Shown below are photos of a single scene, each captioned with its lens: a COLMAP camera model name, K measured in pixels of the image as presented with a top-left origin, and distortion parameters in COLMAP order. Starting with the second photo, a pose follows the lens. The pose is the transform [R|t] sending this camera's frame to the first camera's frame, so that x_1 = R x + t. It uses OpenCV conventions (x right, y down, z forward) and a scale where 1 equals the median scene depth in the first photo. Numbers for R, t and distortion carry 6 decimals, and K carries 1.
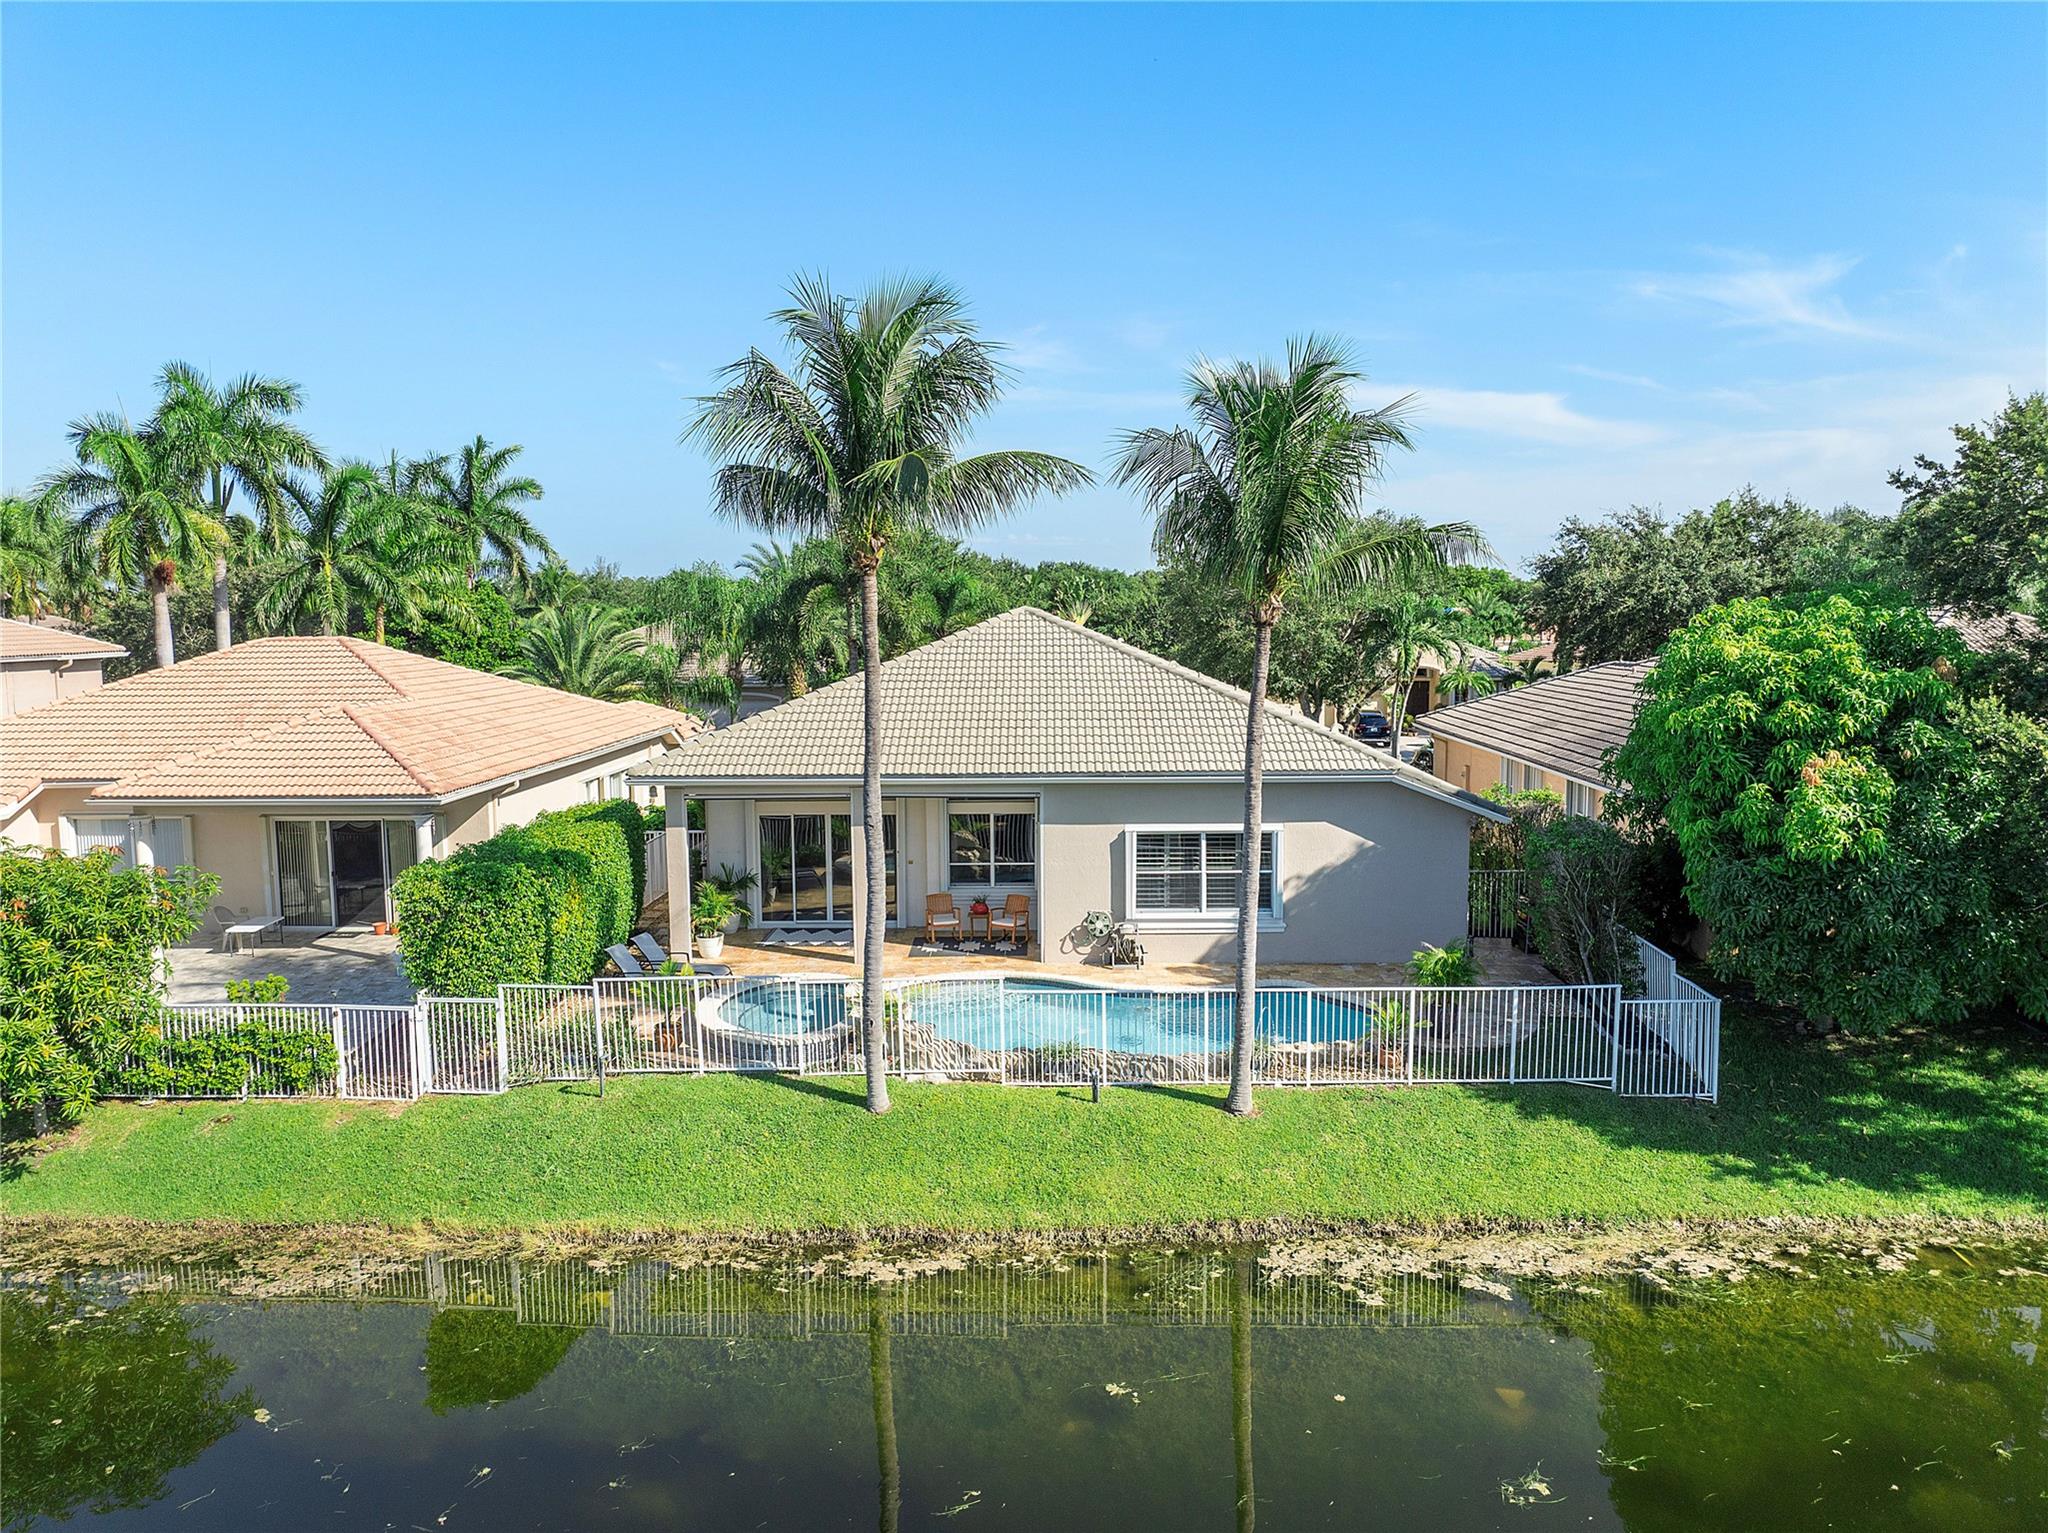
lens RADIAL K [[1467.4, 0, 1024.0], [0, 1467.4, 766.5], [0, 0, 1]] dist [-0.061430, 0.003659]
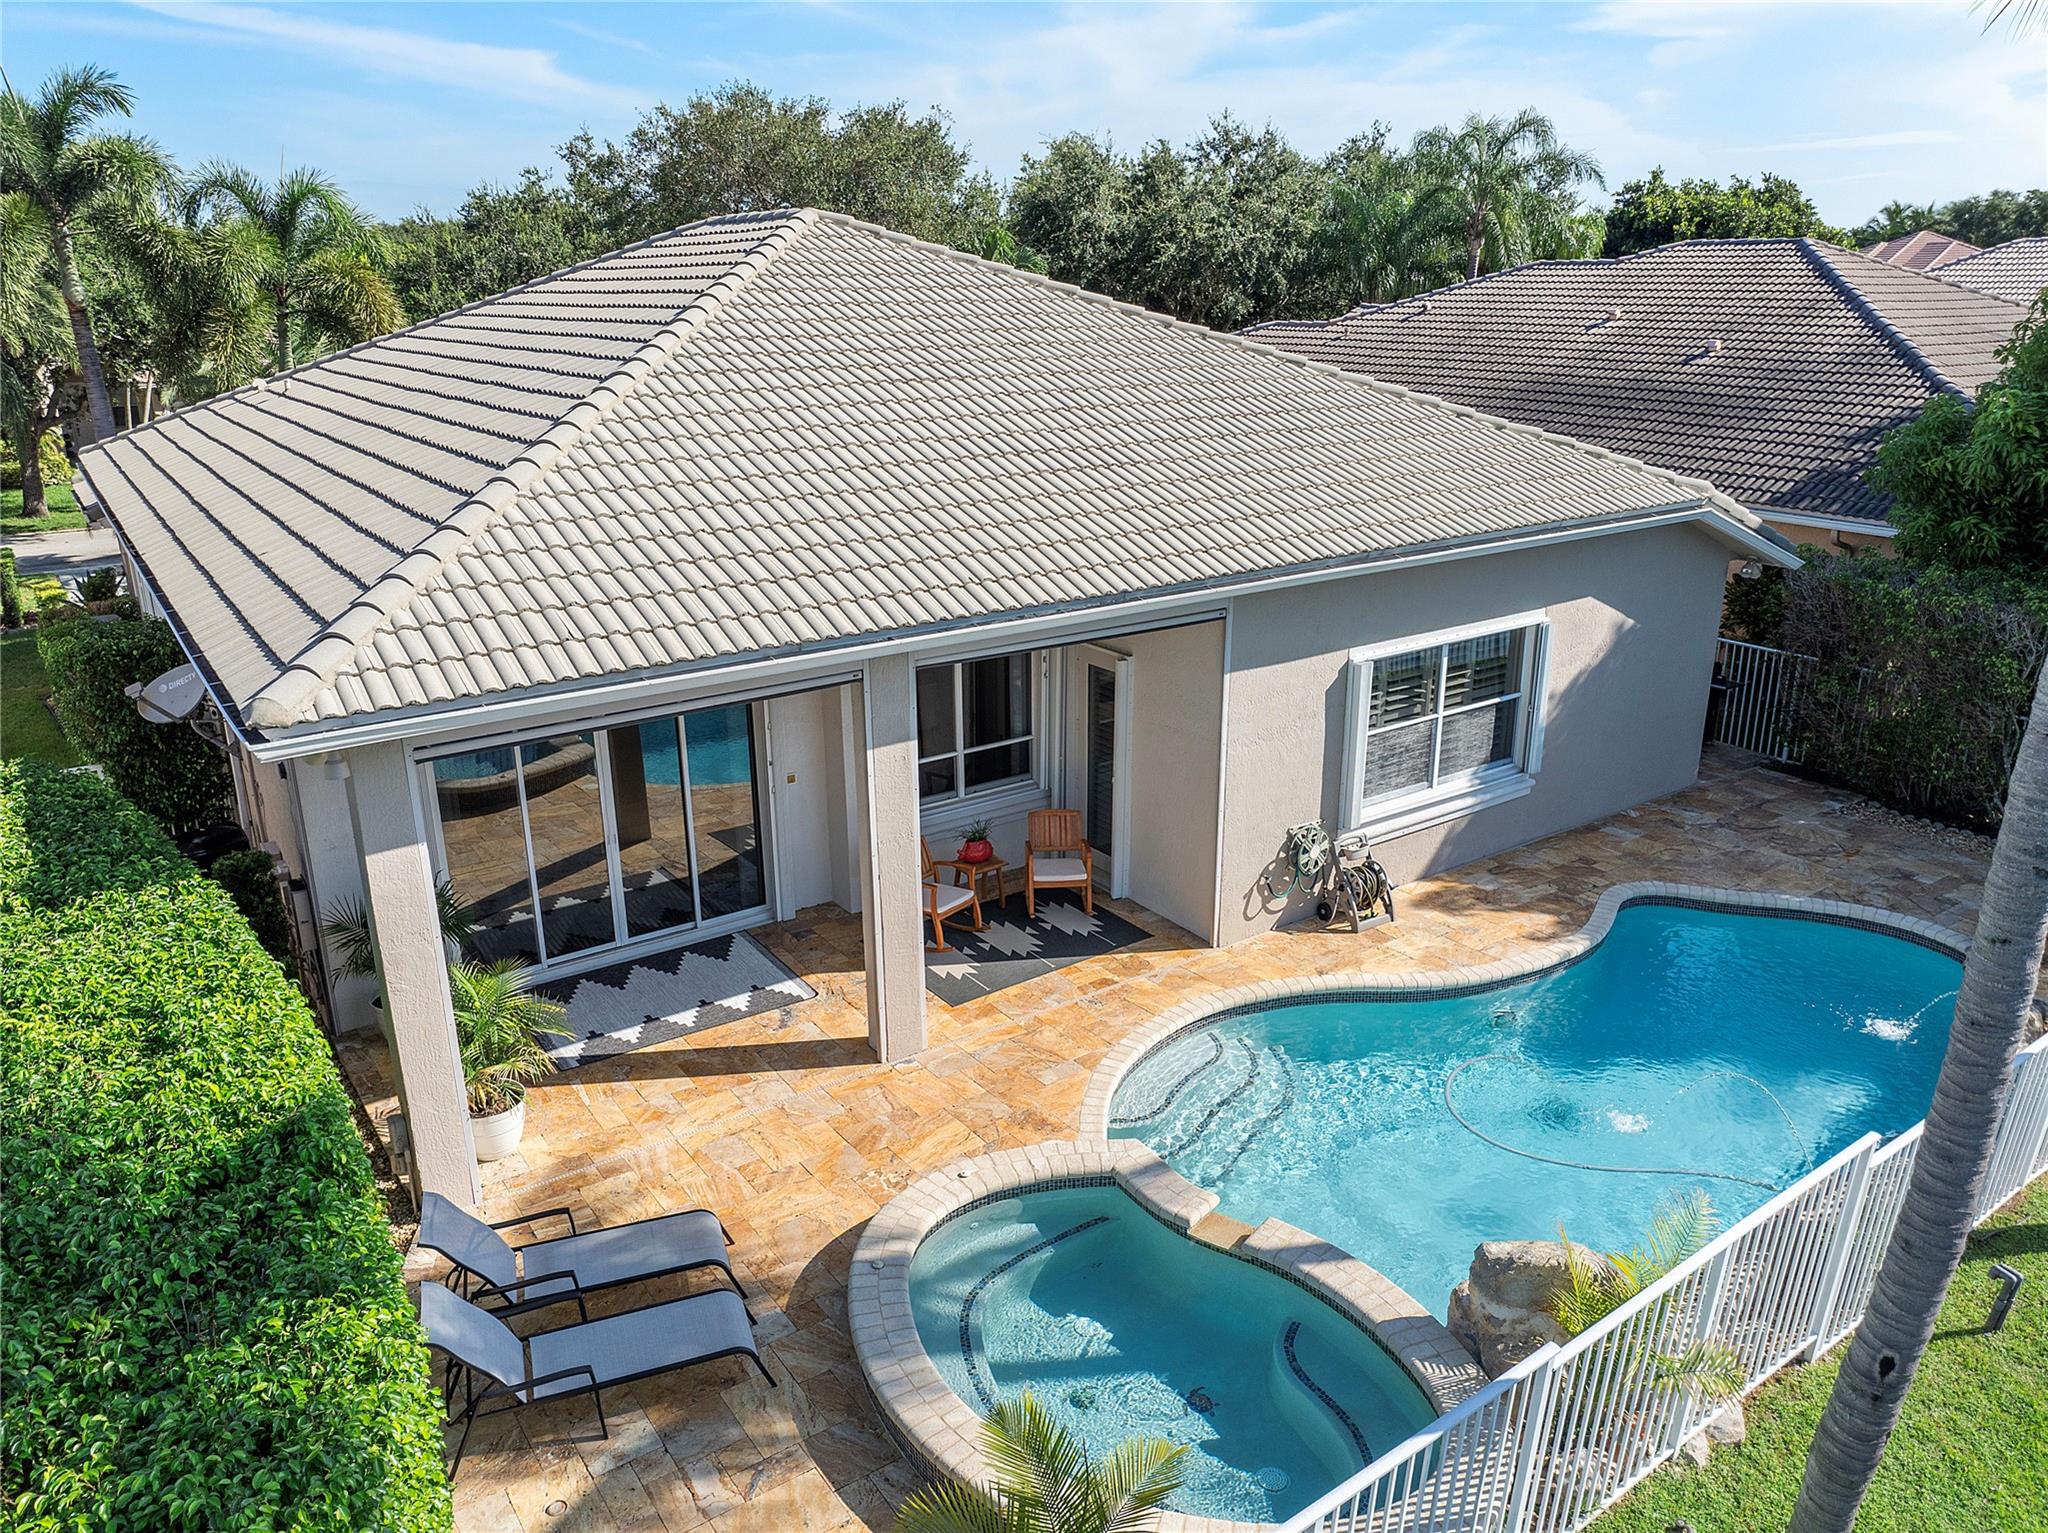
lens RADIAL K [[1467.4, 0, 1024.0], [0, 1467.4, 766.5], [0, 0, 1]] dist [-0.061430, 0.003659]
pose [[0.805791, -0.188413, 0.561429, -0.387064], [0.067450, 0.971068, 0.229078, -0.053936], [-0.588347, -0.146721, 0.795186, 0.838439]]
